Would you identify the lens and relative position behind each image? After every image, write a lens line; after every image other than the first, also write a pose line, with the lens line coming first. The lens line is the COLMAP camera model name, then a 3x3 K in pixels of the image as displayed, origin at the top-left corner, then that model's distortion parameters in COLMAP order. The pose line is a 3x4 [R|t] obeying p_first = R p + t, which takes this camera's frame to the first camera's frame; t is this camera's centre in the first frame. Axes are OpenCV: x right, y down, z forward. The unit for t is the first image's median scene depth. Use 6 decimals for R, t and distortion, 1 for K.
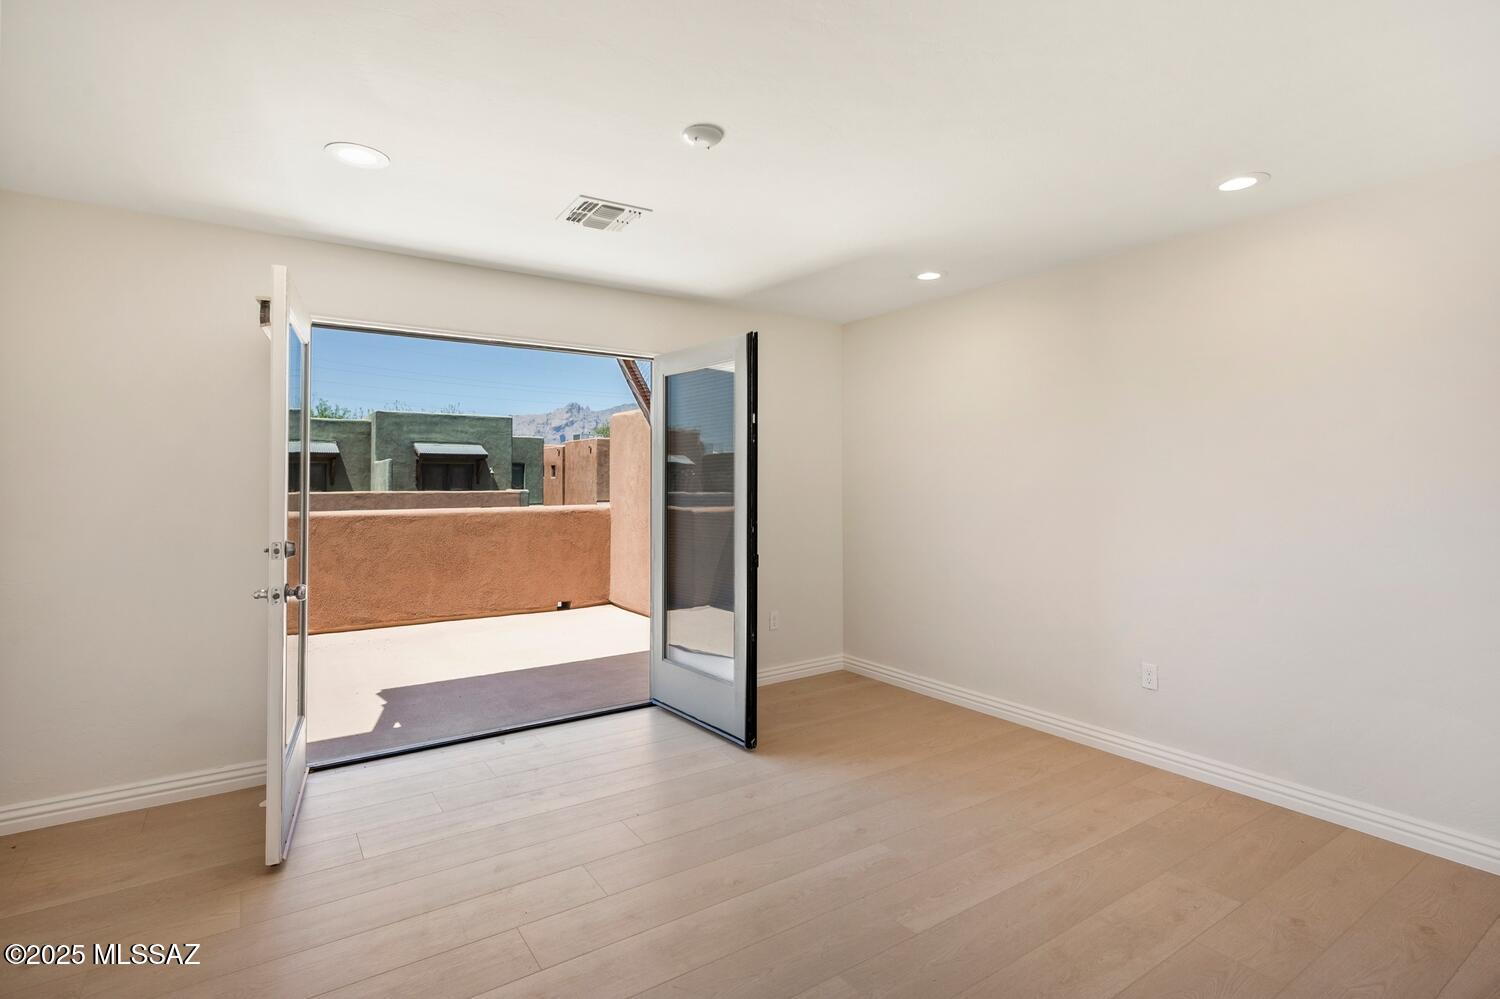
lens RADIAL K [[725.6, 0, 745.7], [0, 725.6, 487.3], [0, 0, 1]] dist [-0.003114, 0.002919]
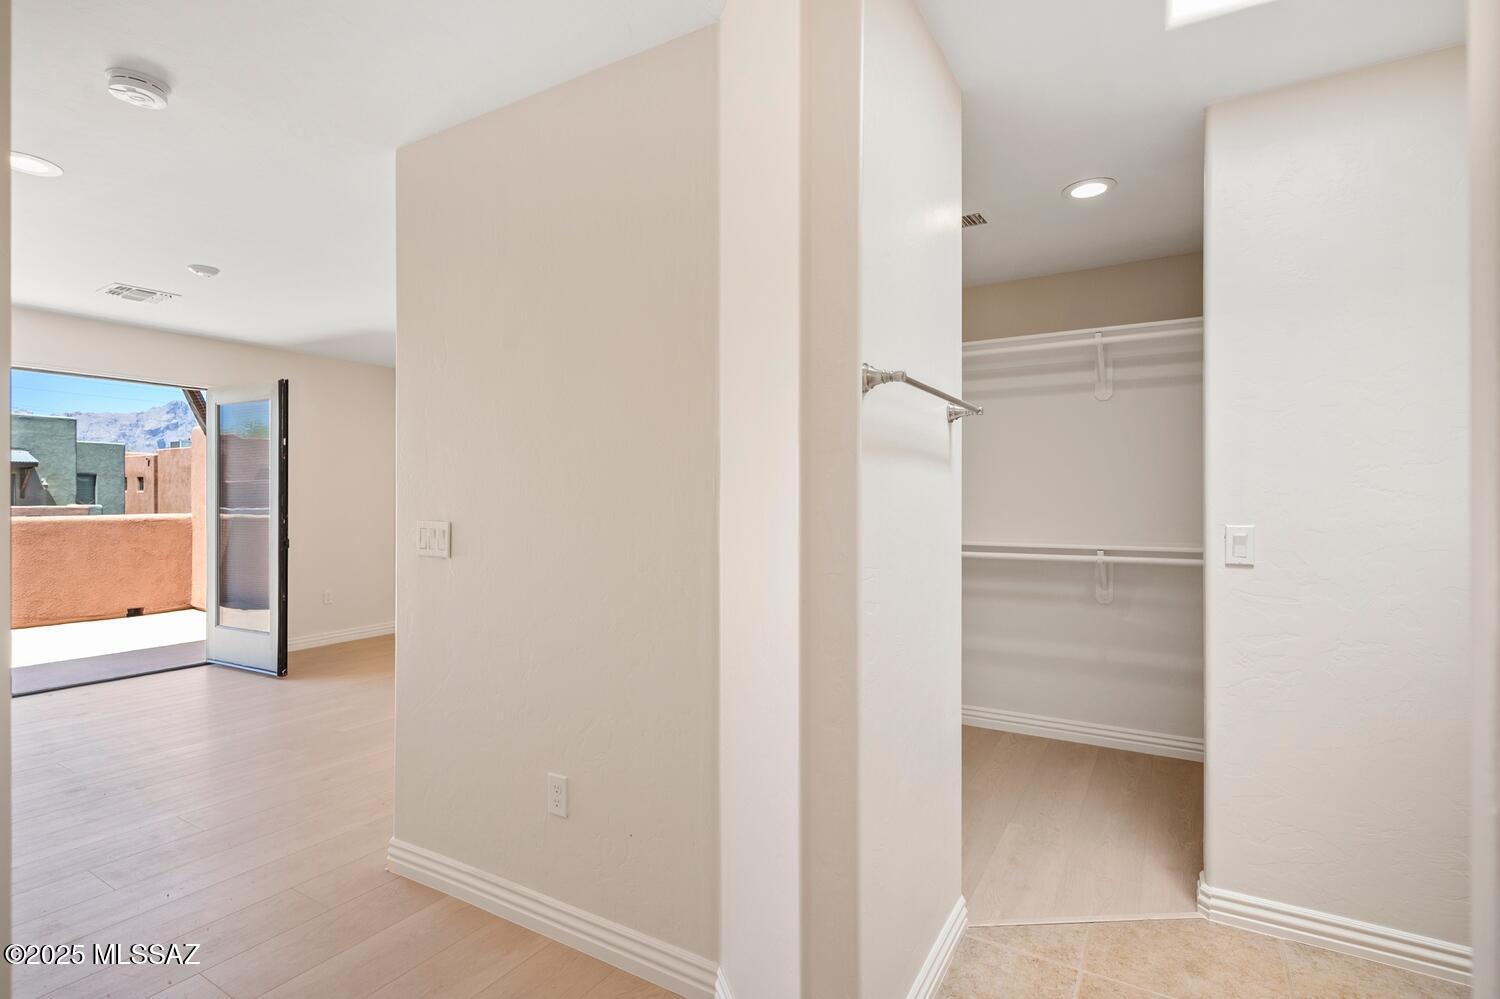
lens RADIAL K [[725.6, 0, 749.0], [0, 725.6, 512.2], [0, 0, 1]] dist [-0.003114, 0.002919]
pose [[0.907922, -0.006055, 0.419095, 0.032406], [0.001578, 0.999938, 0.011030, 0.003641], [-0.419135, -0.009353, 0.907876, -0.087595]]
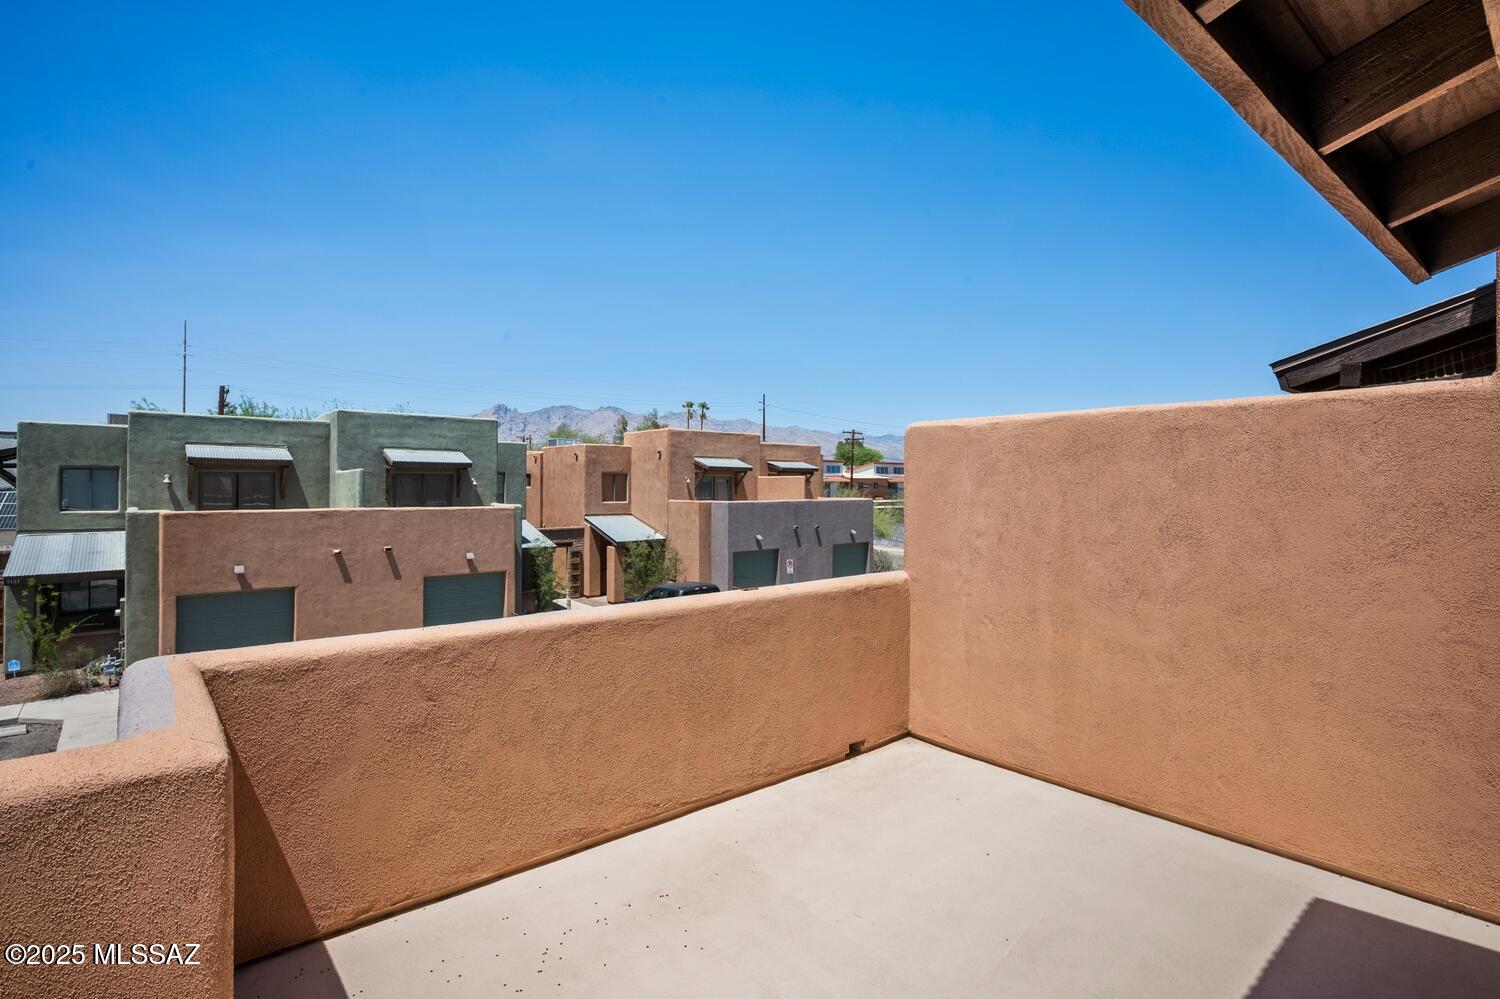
lens RADIAL K [[725.6, 0, 746.3], [0, 725.6, 494.5], [0, 0, 1]] dist [-0.003114, 0.002919]
pose [[0.995780, 0.003476, 0.091711, -0.117889], [-0.003873, 0.999984, 0.004157, -0.013614], [-0.091695, -0.004494, 0.995777, 0.126949]]
